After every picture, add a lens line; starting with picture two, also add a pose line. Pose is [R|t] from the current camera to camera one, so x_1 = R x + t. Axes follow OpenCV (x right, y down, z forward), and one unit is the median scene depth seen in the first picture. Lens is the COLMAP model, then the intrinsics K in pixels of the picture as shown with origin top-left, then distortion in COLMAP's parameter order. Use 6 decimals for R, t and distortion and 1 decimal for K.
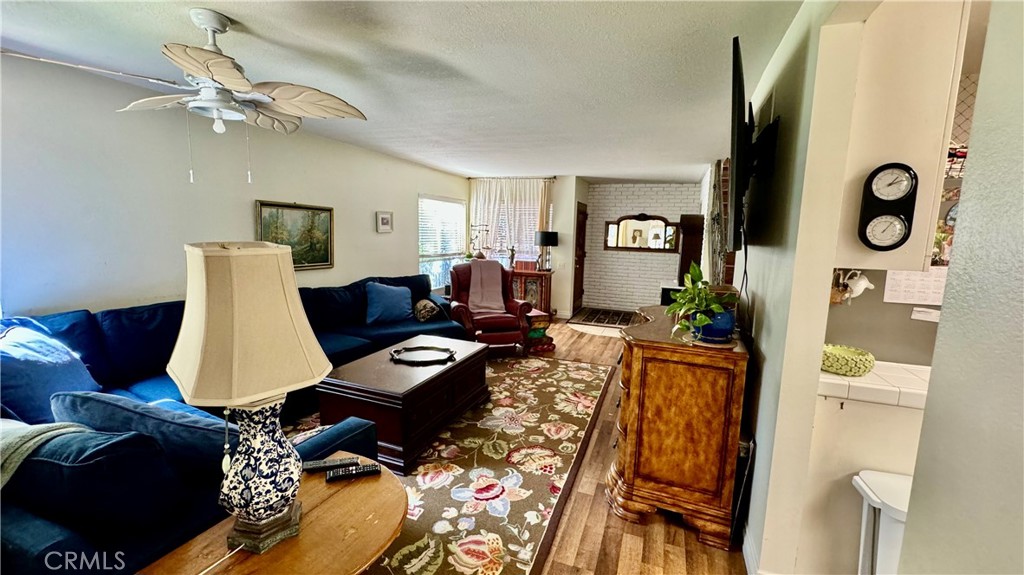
lens RADIAL K [[410.1, 0, 512.8], [0, 410.1, 293.2], [0, 0, 1]] dist [-0.004169, -0.000889]
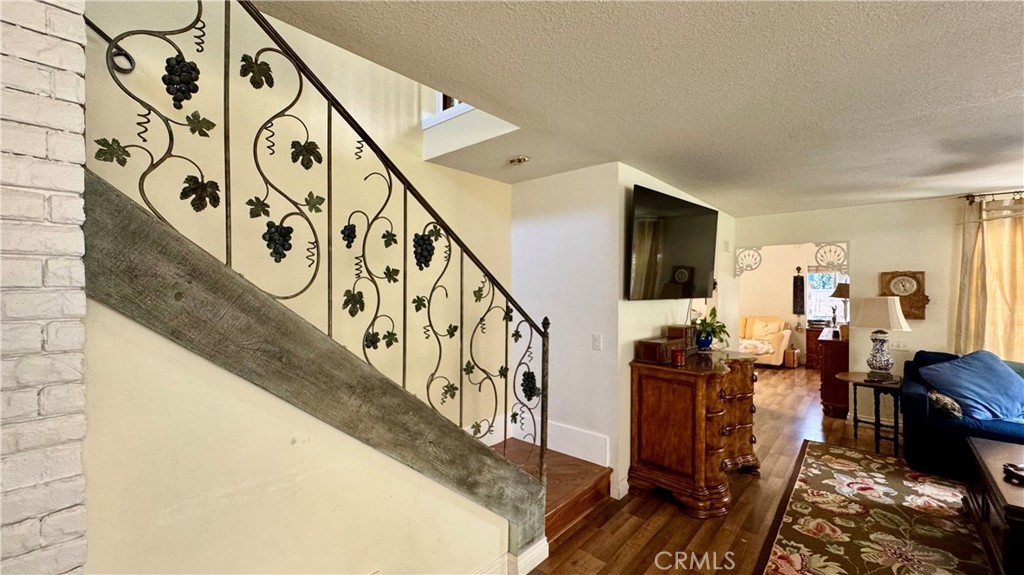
lens RADIAL K [[410.1, 0, 510.2], [0, 410.1, 287.8], [0, 0, 1]] dist [-0.004169, -0.000889]
pose [[-0.934461, -0.024302, 0.355234, 0.349519], [0.030966, 0.988341, 0.149073, -0.246415], [-0.354715, 0.150304, -0.922814, 1.604157]]
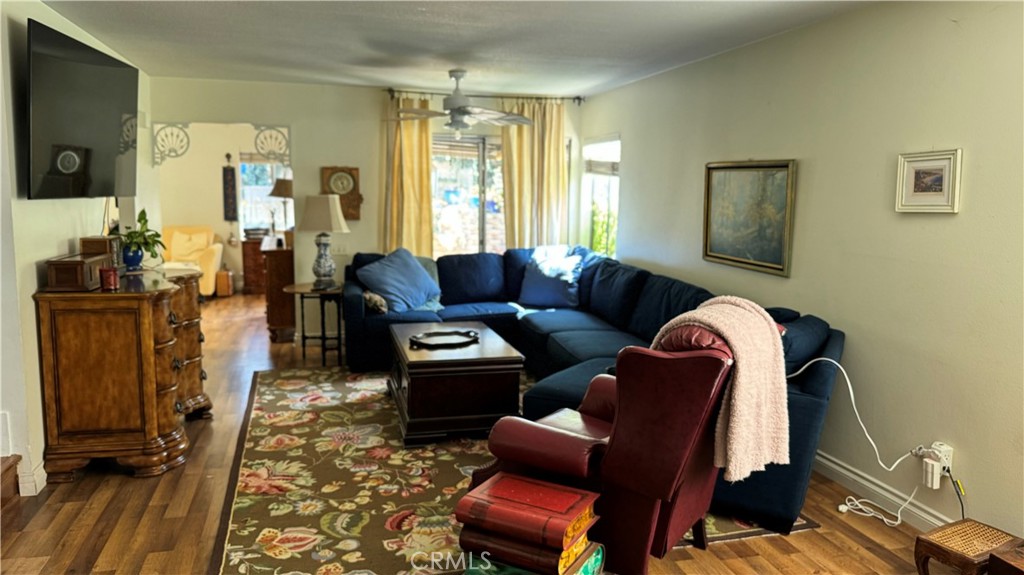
lens RADIAL K [[733.1, 0, 516.8], [0, 733.1, 276.9], [0, 0, 1]] dist [0.045135, -0.069875]
pose [[-0.803461, 0.038080, -0.594138, 0.479674], [-0.120601, 0.966853, 0.225059, -0.287094], [0.583015, 0.252480, -0.772236, 1.901060]]
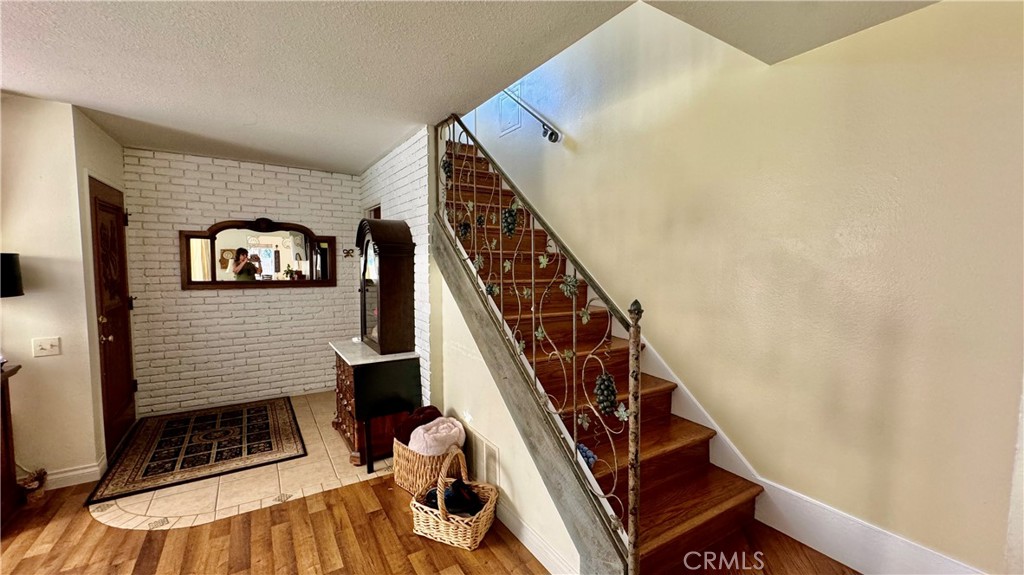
lens RADIAL K [[410.1, 0, 517.0], [0, 410.1, 288.6], [0, 0, 1]] dist [-0.004169, -0.000889]
pose [[0.592112, -0.076712, 0.802196, 0.153514], [0.123105, 0.992385, 0.004033, -0.131559], [-0.796397, 0.096367, 0.597047, 0.871737]]
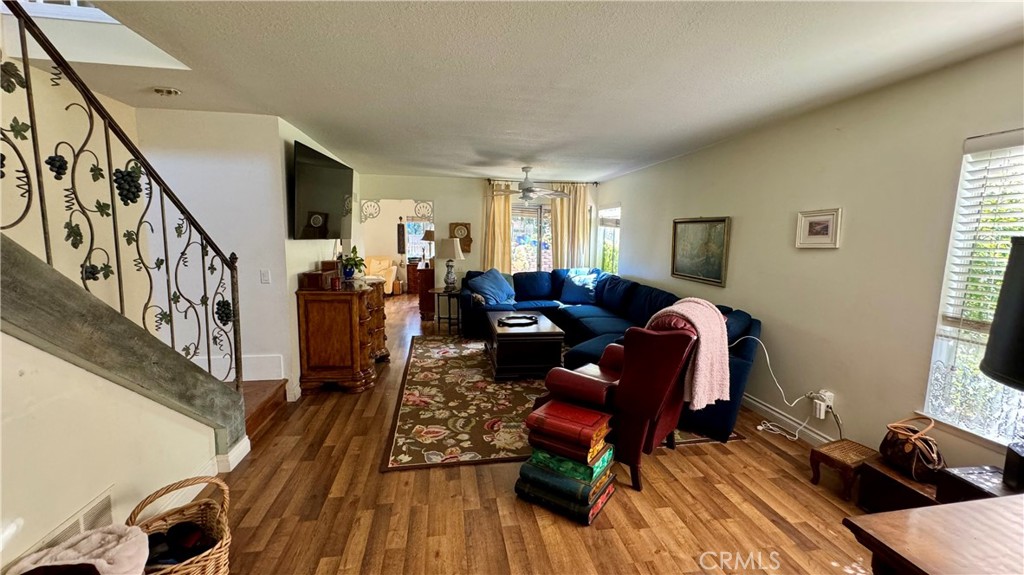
lens RADIAL K [[410.1, 0, 517.0], [0, 410.1, 285.5], [0, 0, 1]] dist [-0.004169, -0.000889]
pose [[-0.856672, 0.026824, -0.515164, 0.466250], [-0.110333, 0.966011, 0.233773, -0.272465], [0.503925, 0.257106, -0.824595, 1.864641]]
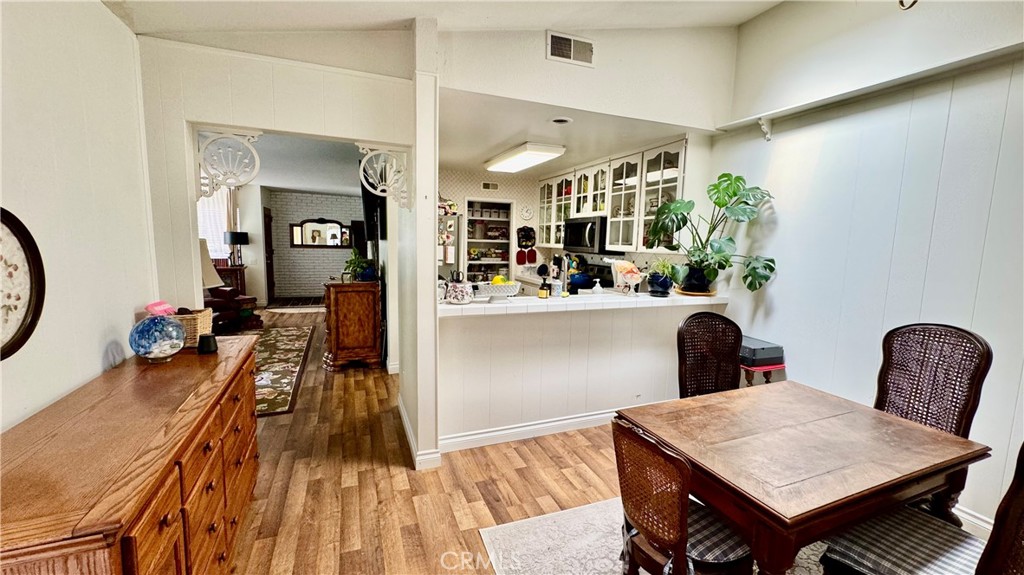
lens RADIAL K [[410.1, 0, 511.2], [0, 410.1, 286.0], [0, 0, 1]] dist [-0.004169, -0.000889]
pose [[0.737575, -0.082695, 0.670183, -0.245205], [0.094467, 0.995349, 0.018851, 0.096508], [-0.668625, 0.049406, 0.741957, -0.675634]]
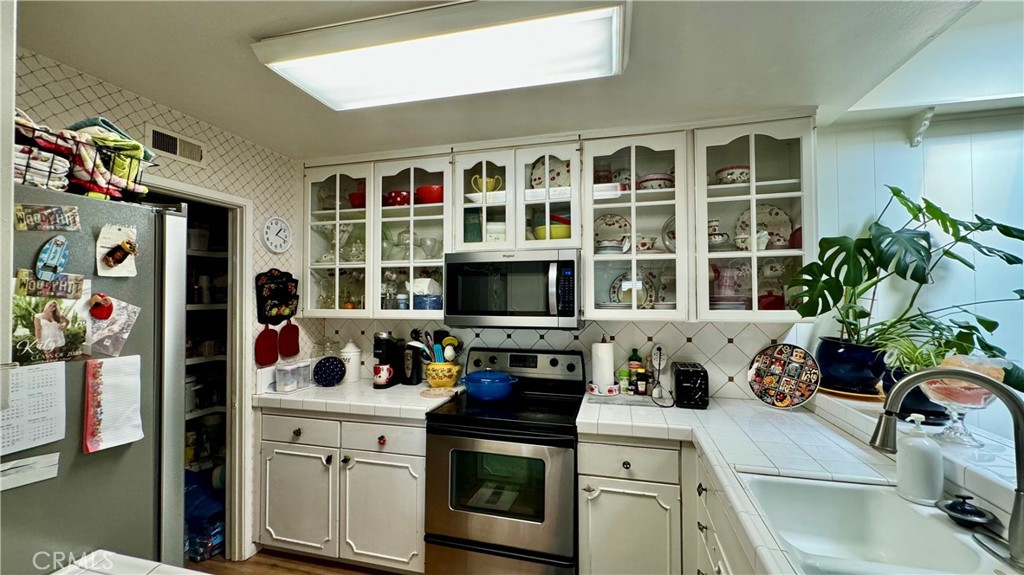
lens RADIAL K [[410.1, 0, 511.4], [0, 410.1, 286.2], [0, 0, 1]] dist [-0.004169, -0.000889]
pose [[-0.105480, -0.002473, 0.994418, 0.240127], [0.144732, 0.989311, 0.017813, -0.039815], [-0.983833, 0.145803, -0.103995, 0.228073]]
